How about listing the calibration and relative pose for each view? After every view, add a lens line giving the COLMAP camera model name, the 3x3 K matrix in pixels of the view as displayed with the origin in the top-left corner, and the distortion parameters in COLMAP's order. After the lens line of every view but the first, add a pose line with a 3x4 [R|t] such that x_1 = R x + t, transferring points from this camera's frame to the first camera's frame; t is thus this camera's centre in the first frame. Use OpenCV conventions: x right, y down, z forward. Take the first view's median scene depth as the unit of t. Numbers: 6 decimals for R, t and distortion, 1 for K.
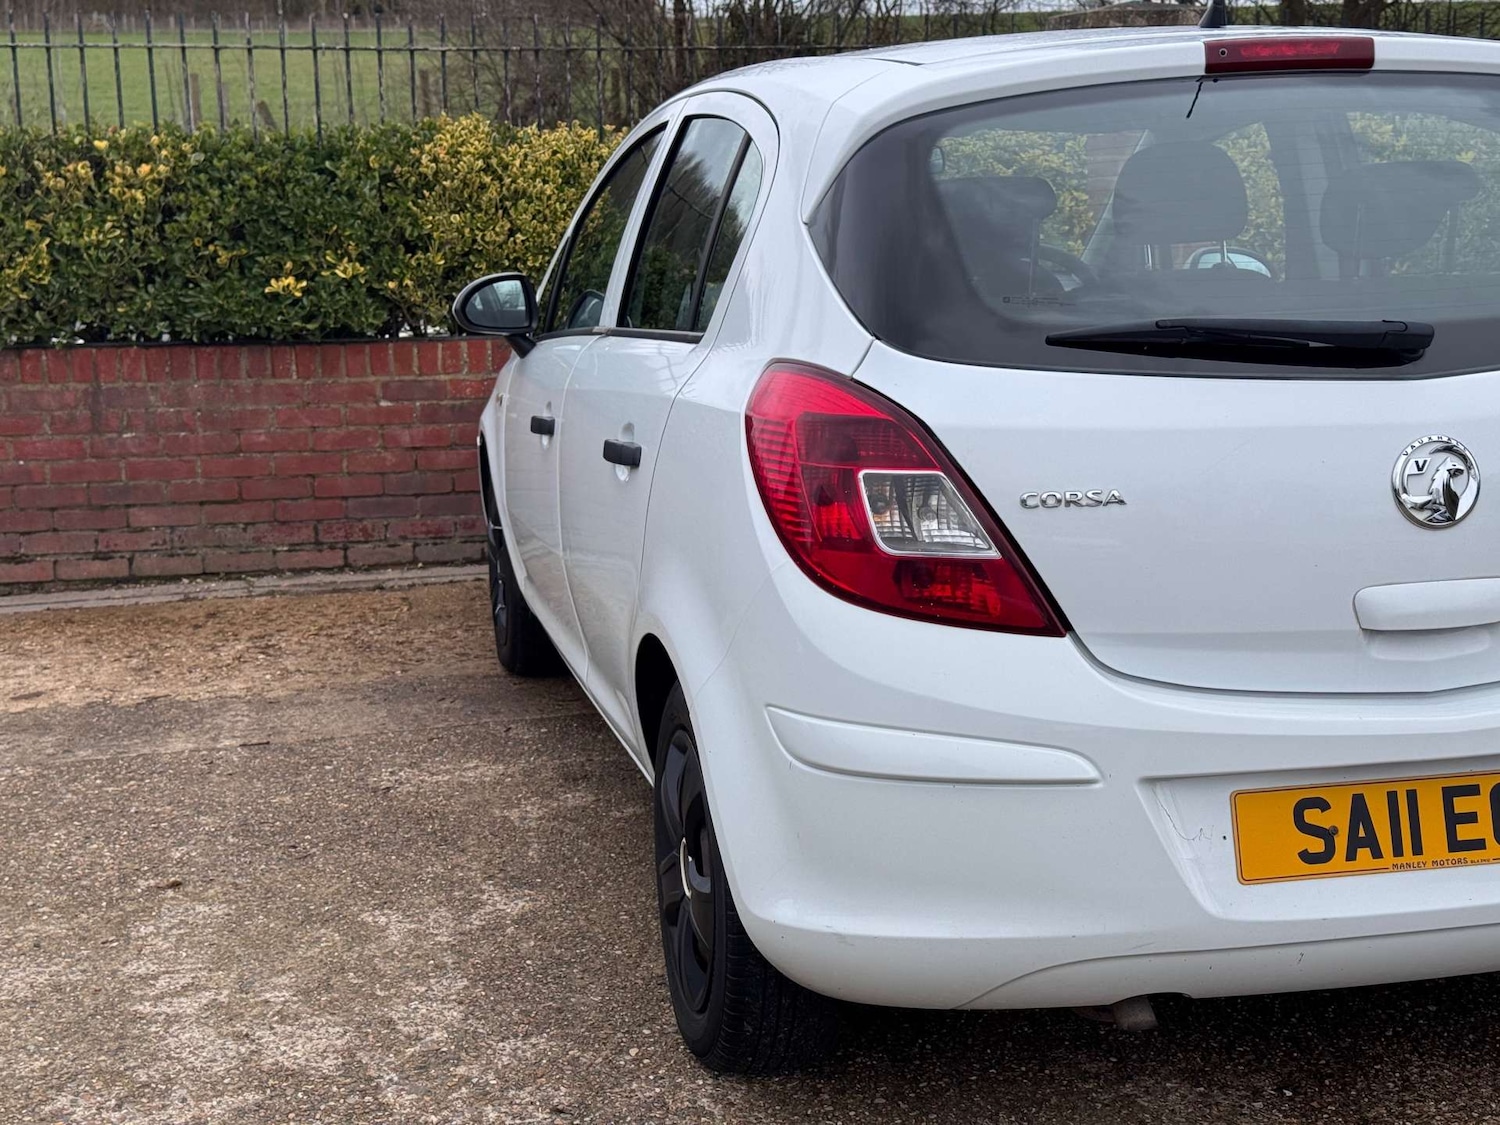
lens RADIAL K [[2090.9, 0, 750.0], [0, 2090.9, 562.5], [0, 0, 1]] dist [0.199843, -0.415982]
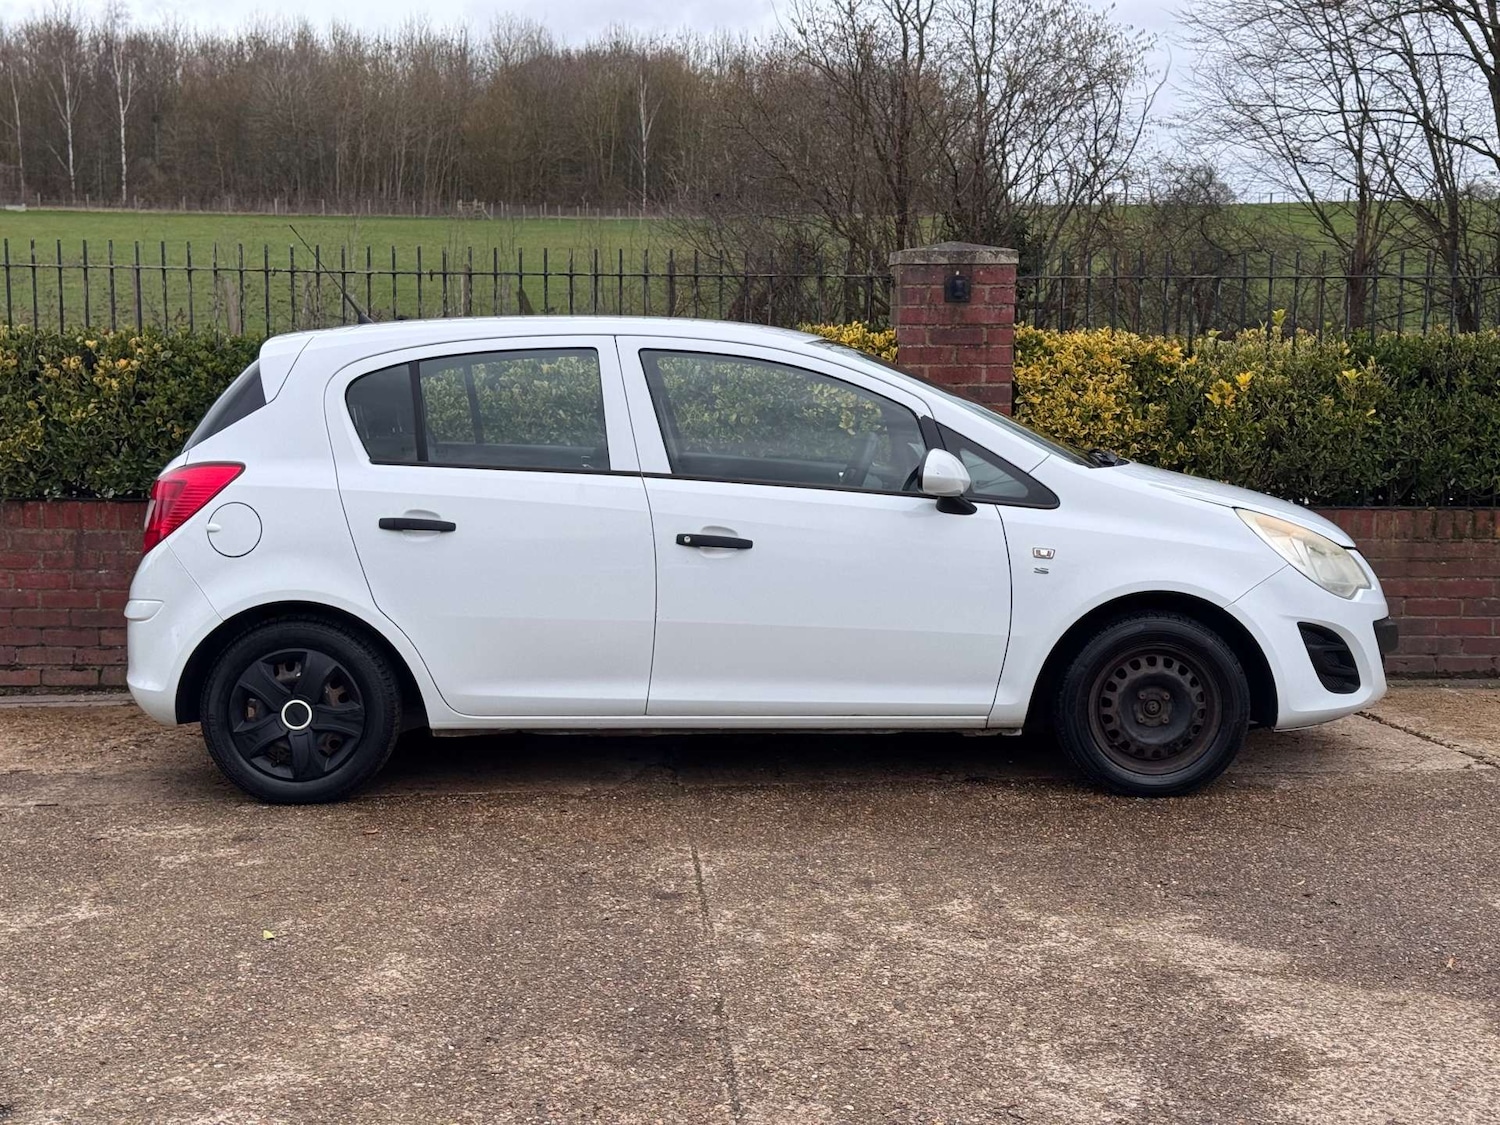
lens RADIAL K [[2087.1, 0, 738.6], [0, 2087.1, 562.7], [0, 0, 1]] dist [0.176936, -0.341951]
pose [[0.984723, 0.039474, -0.169594, 0.289912], [-0.053237, 0.995579, -0.077381, 0.011279], [0.165790, 0.085228, 0.982471, -0.164176]]
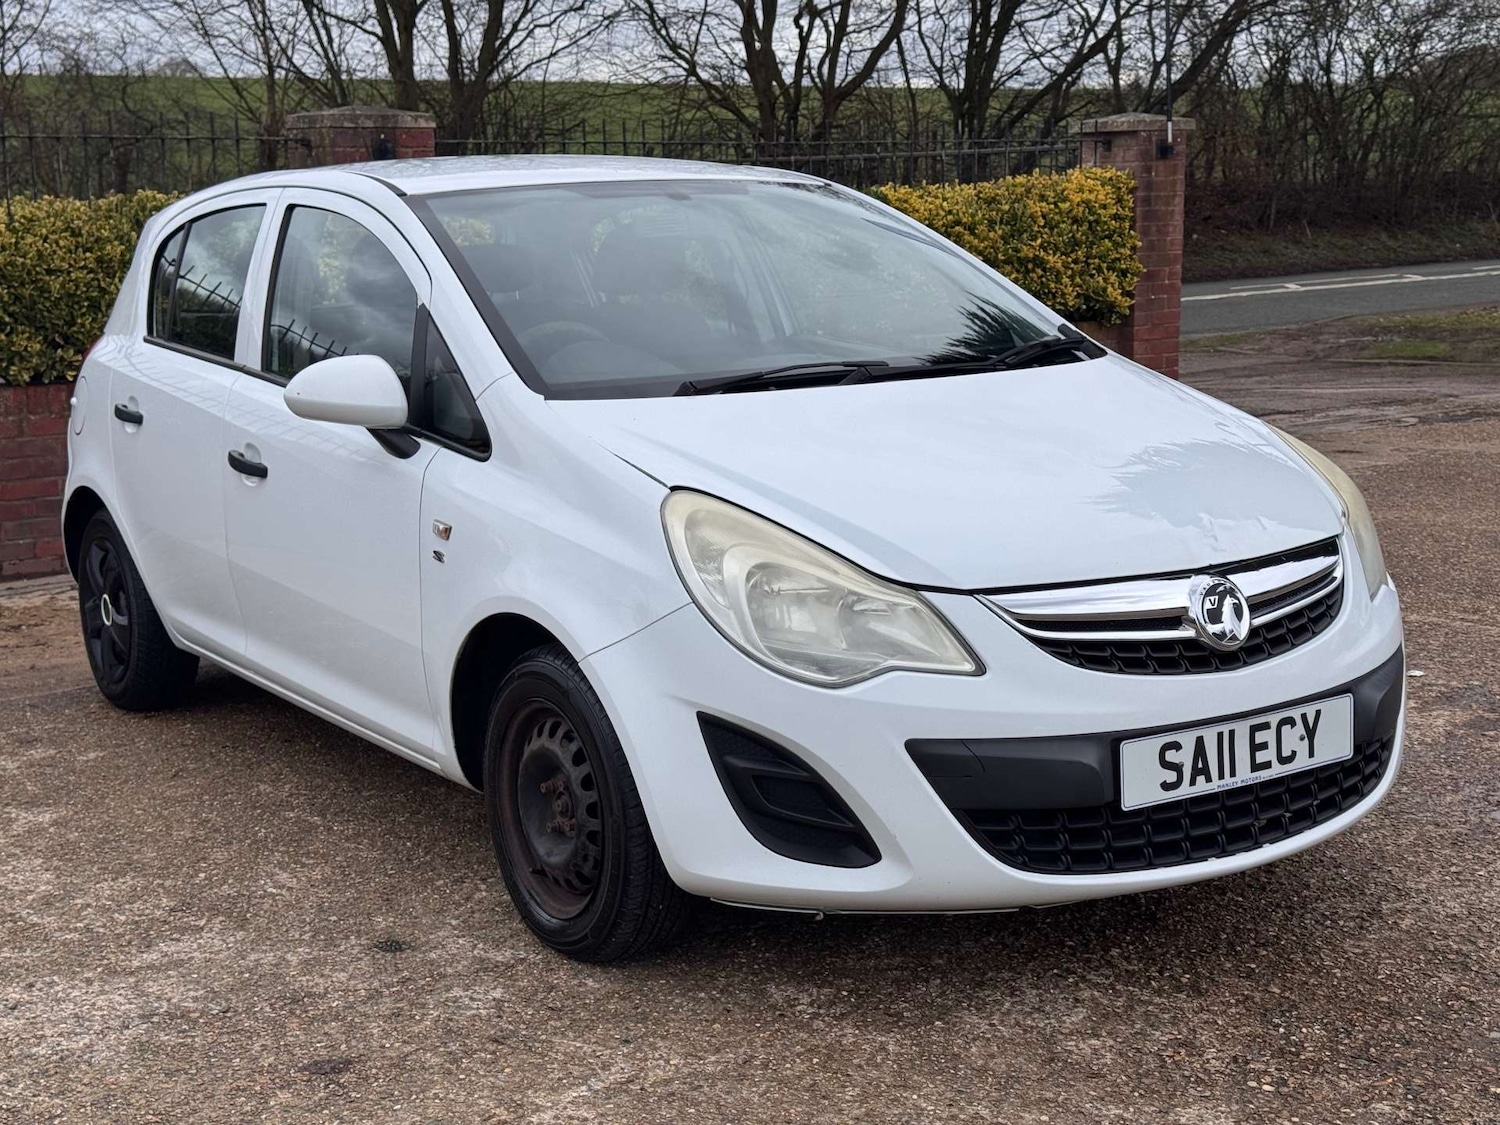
lens RADIAL K [[2085.4, 0, 756.3], [0, 2085.4, 570.6], [0, 0, 1]] dist [0.192624, -0.435064]
pose [[0.914553, -0.072348, 0.397943, -0.120516], [0.082764, 0.996528, -0.009035, 0.033479], [-0.395908, 0.041199, 0.917365, -0.203778]]
